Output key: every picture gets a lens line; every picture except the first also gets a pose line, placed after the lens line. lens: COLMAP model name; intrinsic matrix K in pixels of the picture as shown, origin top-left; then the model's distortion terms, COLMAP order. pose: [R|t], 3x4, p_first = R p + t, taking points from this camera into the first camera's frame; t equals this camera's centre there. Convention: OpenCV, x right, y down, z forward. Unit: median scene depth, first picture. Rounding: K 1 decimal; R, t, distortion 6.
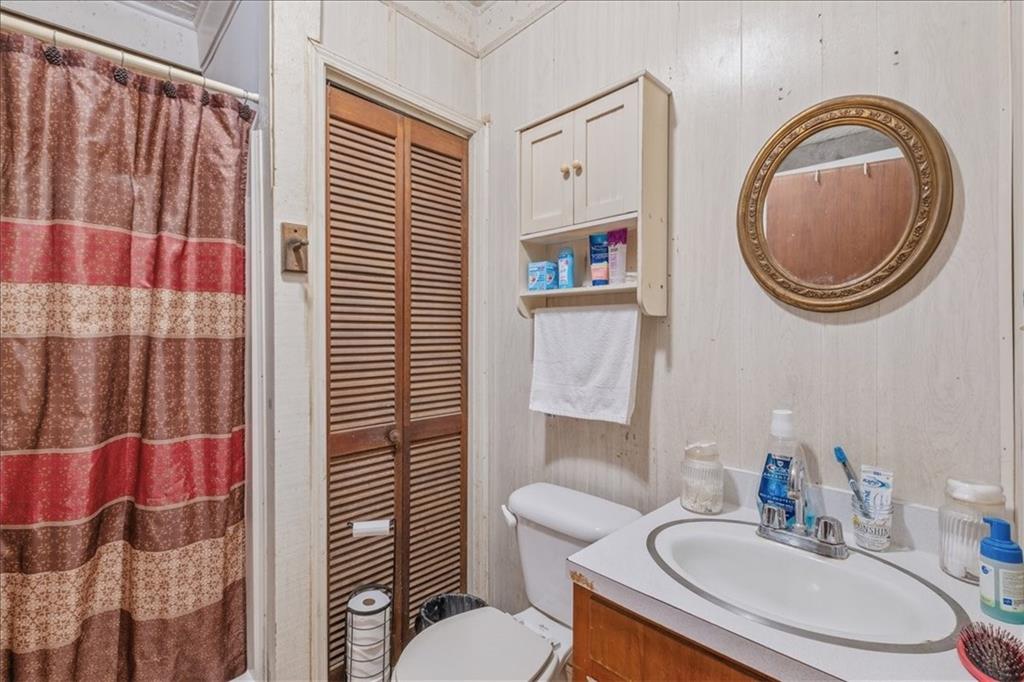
lens RADIAL K [[454.6, 0, 511.5], [0, 454.6, 335.4], [0, 0, 1]] dist [0.002514, -0.005667]
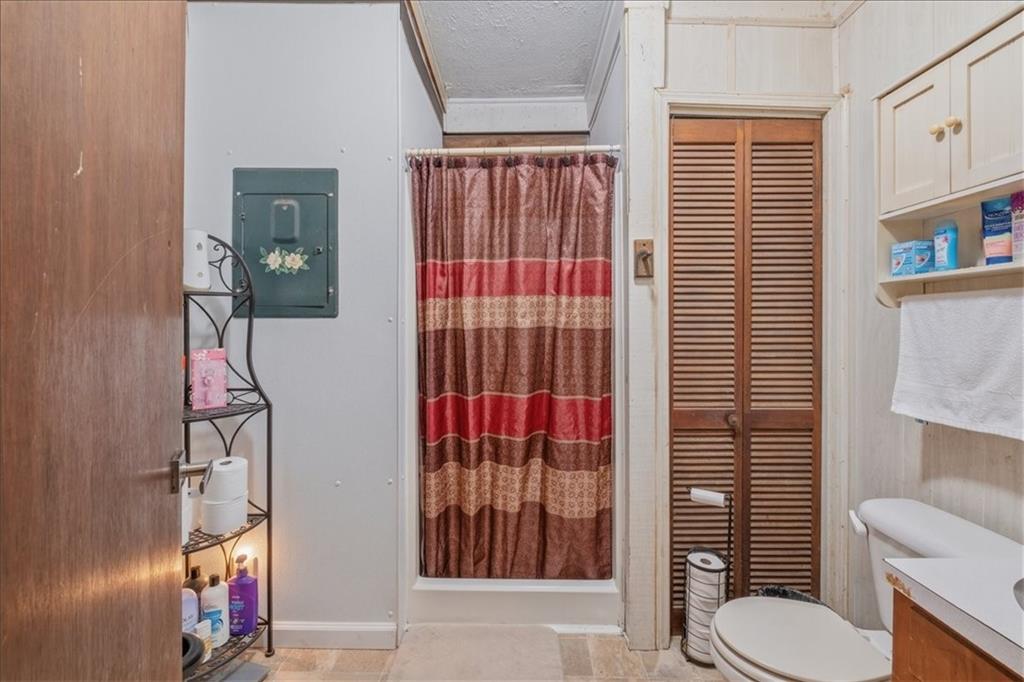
lens RADIAL K [[464.8, 0, 512.7], [0, 464.8, 329.9], [0, 0, 1]] dist [0.000668, 0.000337]
pose [[0.702877, 0.006294, -0.711284, 0.190602], [-0.002430, 0.999976, 0.006446, 0.001353], [0.711307, -0.002802, 0.702875, -0.176009]]
